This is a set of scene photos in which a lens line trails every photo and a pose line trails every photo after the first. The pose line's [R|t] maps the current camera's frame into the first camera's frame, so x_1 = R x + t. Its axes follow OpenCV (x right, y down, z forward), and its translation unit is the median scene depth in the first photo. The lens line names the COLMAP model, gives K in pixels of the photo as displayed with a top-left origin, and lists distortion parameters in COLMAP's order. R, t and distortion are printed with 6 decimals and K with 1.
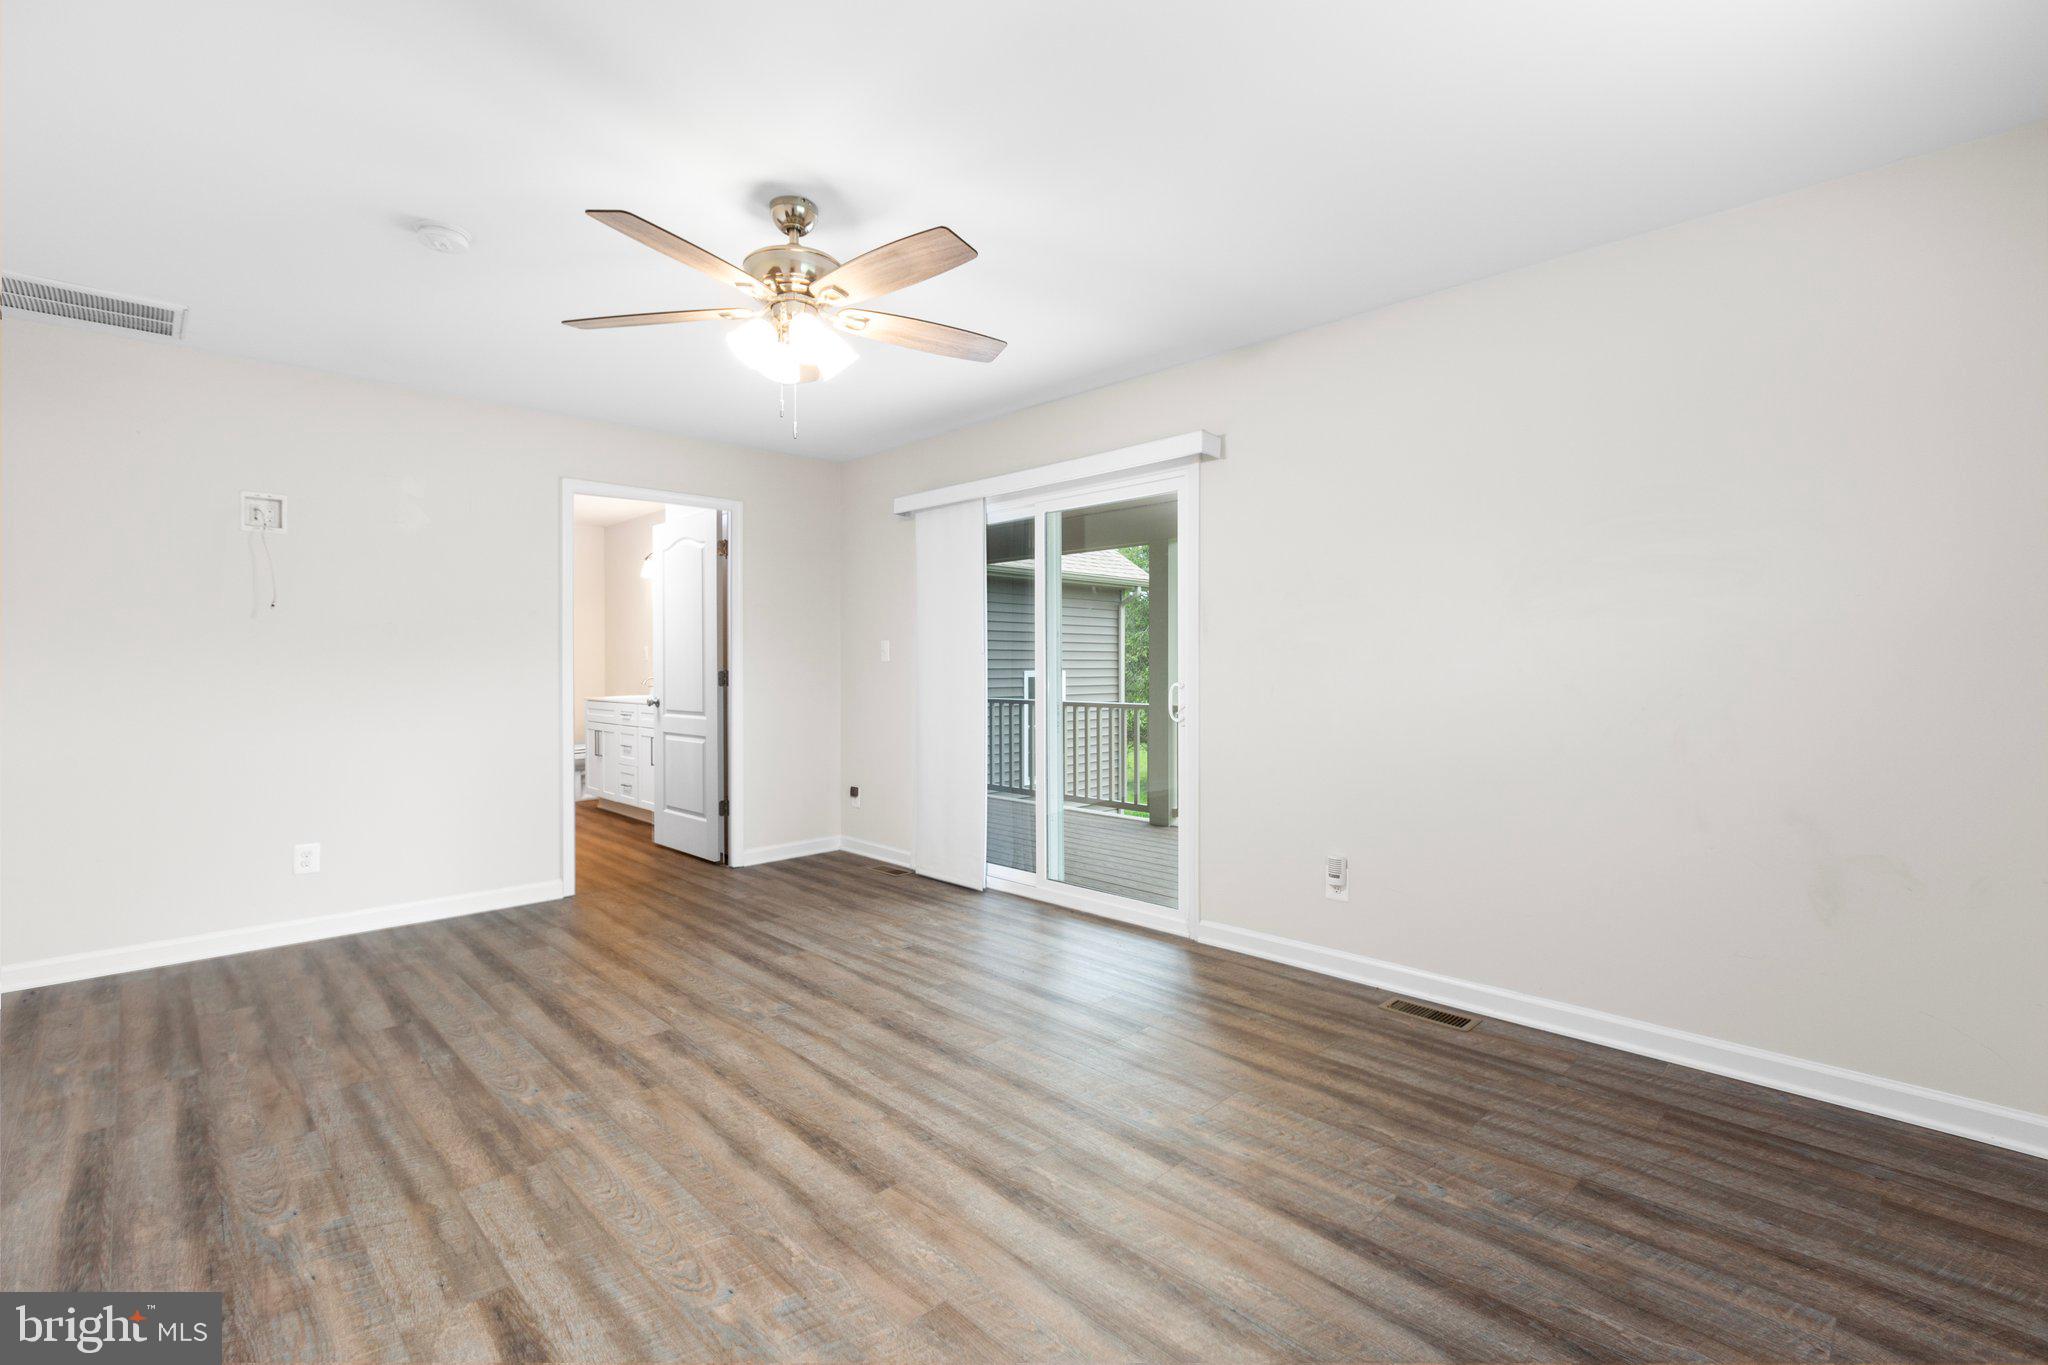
lens RADIAL K [[907.3, 0, 1023.2], [0, 907.3, 671.2], [0, 0, 1]] dist [0.000916, 0.000266]
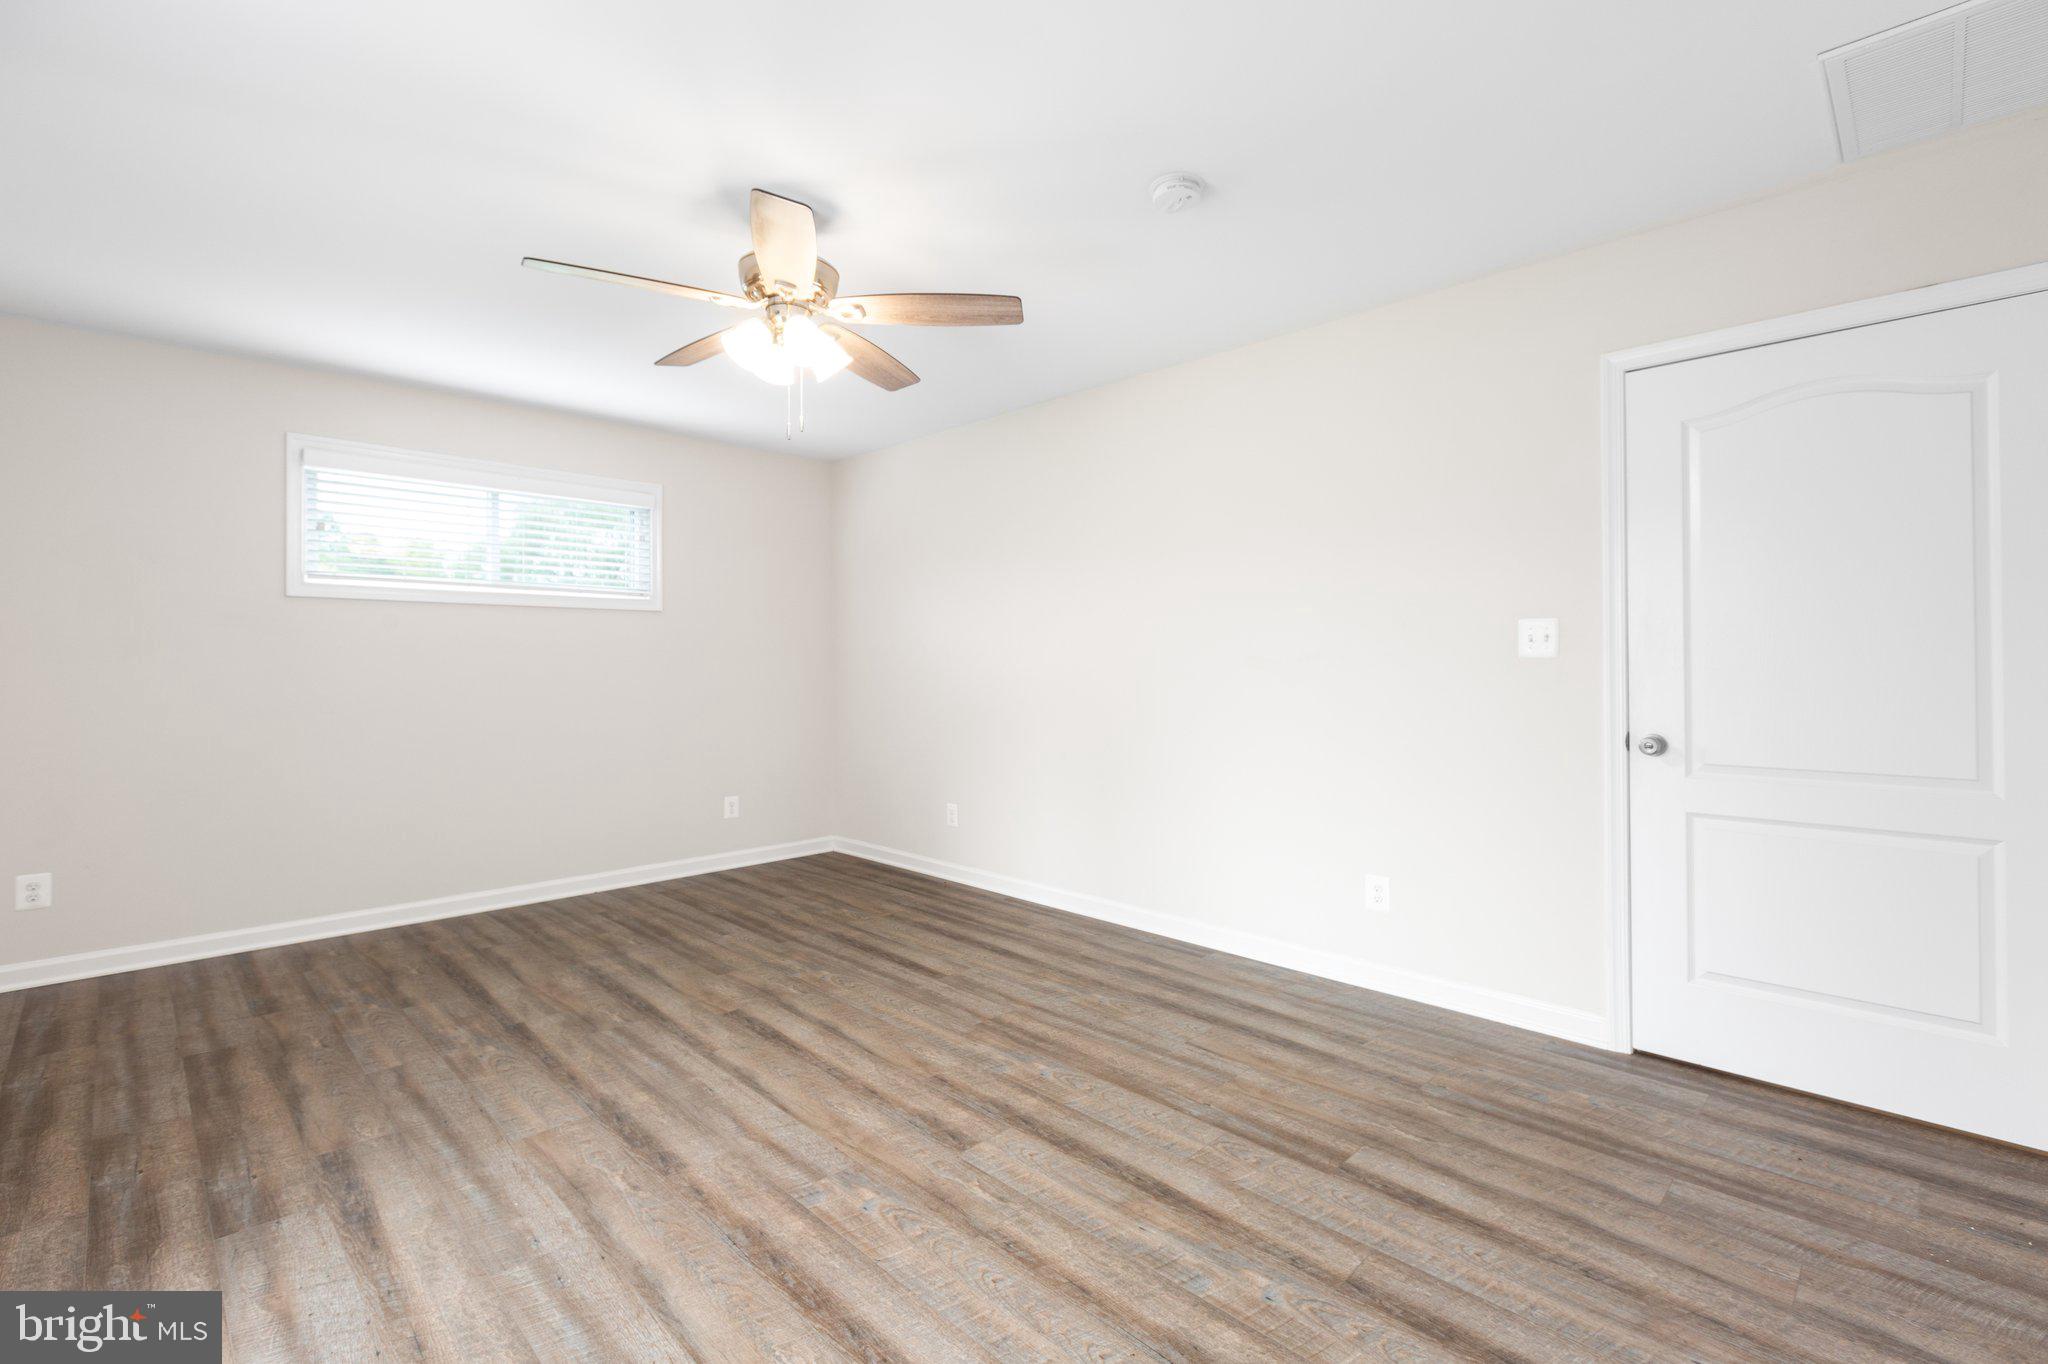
lens RADIAL K [[907.3, 0, 1023.2], [0, 907.3, 670.7], [0, 0, 1]] dist [0.000916, 0.000266]
pose [[-0.999966, 0.005361, -0.006294, -0.475968], [0.005276, 0.999895, 0.013476, -0.011377], [0.006365, 0.013443, -0.999889, 1.890768]]
